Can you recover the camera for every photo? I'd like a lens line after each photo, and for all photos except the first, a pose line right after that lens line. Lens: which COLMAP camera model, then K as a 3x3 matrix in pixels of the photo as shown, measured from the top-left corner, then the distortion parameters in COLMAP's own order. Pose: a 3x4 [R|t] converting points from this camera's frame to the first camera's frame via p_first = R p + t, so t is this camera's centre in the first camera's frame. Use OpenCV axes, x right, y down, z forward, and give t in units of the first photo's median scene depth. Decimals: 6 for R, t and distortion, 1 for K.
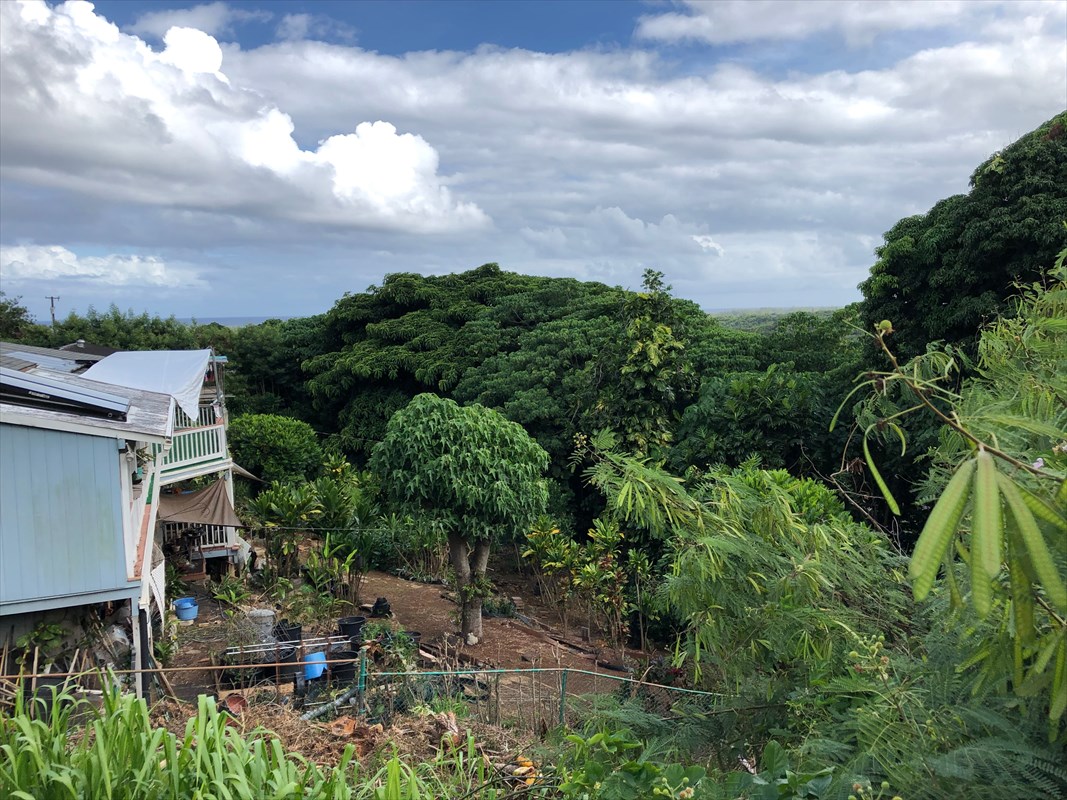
lens RADIAL K [[891.4, 0, 565.1], [0, 891.4, 409.1], [0, 0, 1]] dist [0.046392, -0.053212]
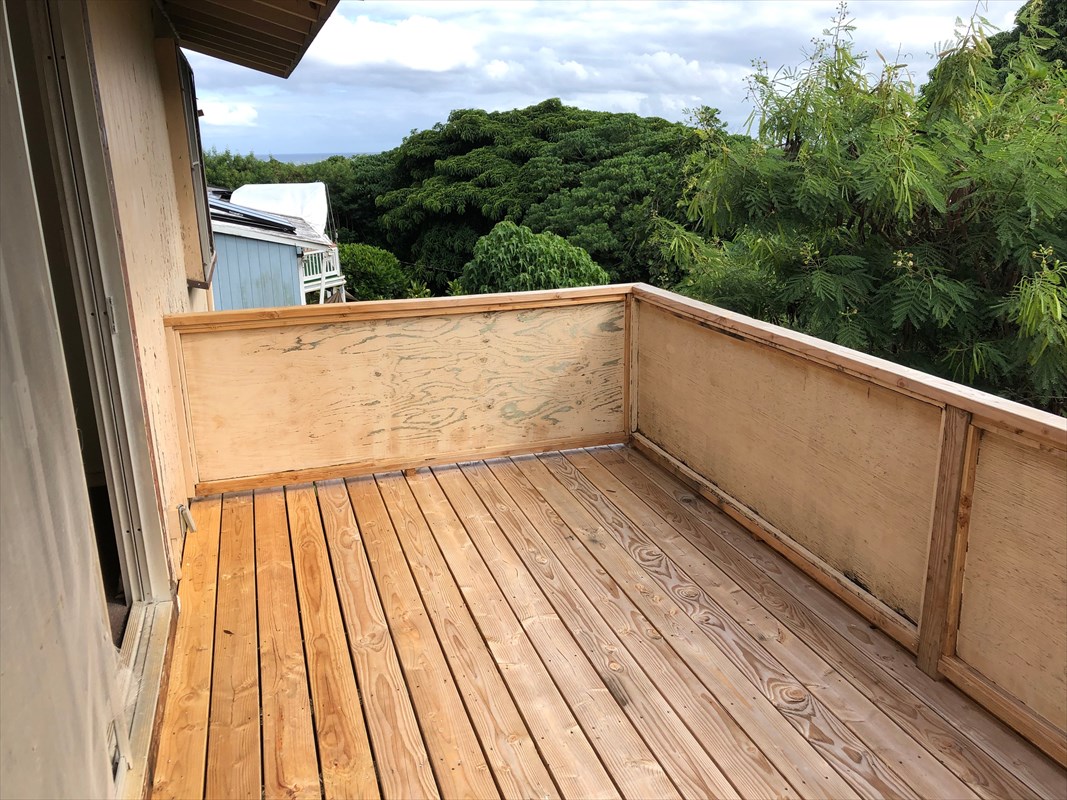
lens RADIAL K [[891.4, 0, 538.9], [0, 891.4, 408.1], [0, 0, 1]] dist [0.046392, -0.053212]
pose [[0.995792, 0.024205, -0.088390, -0.001567], [-0.008499, 0.984725, 0.173909, 0.012717], [0.091249, -0.172426, 0.980787, -0.124733]]
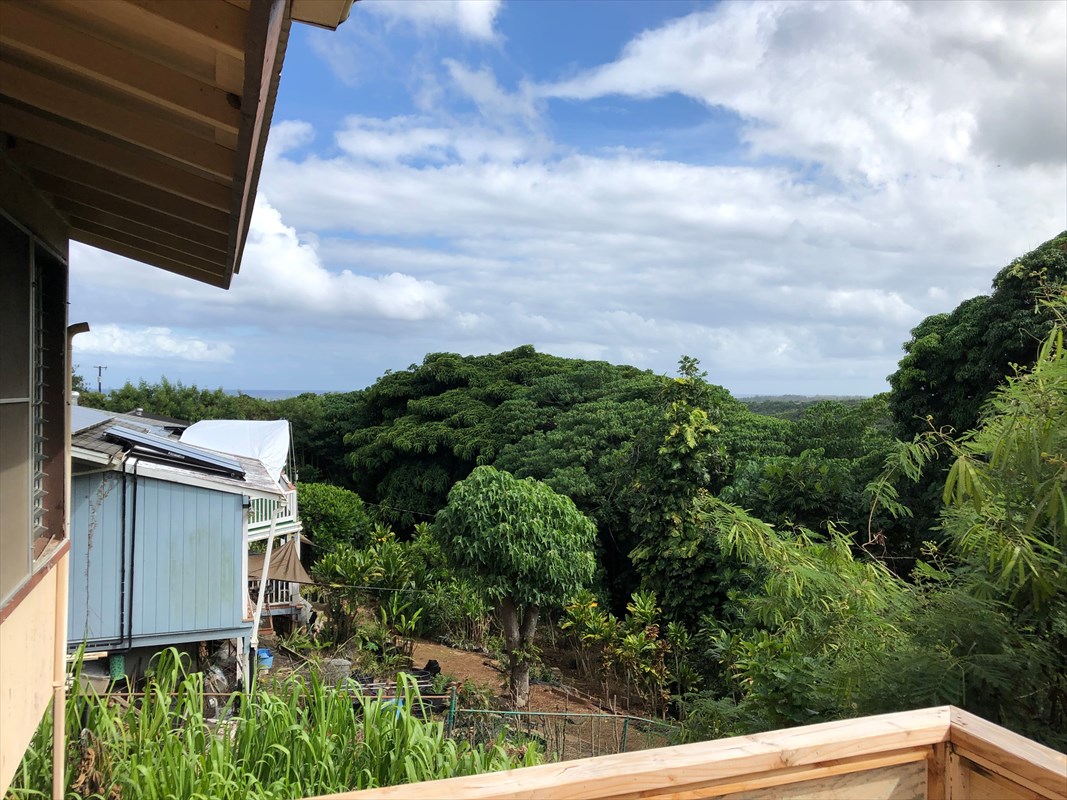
lens RADIAL K [[891.4, 0, 557.4], [0, 891.4, 394.1], [0, 0, 1]] dist [0.046392, -0.053212]
pose [[0.999009, 0.027255, -0.035192, -0.020830], [-0.030858, 0.993860, -0.106253, 0.005020], [0.032080, 0.107234, 0.993716, -0.052968]]
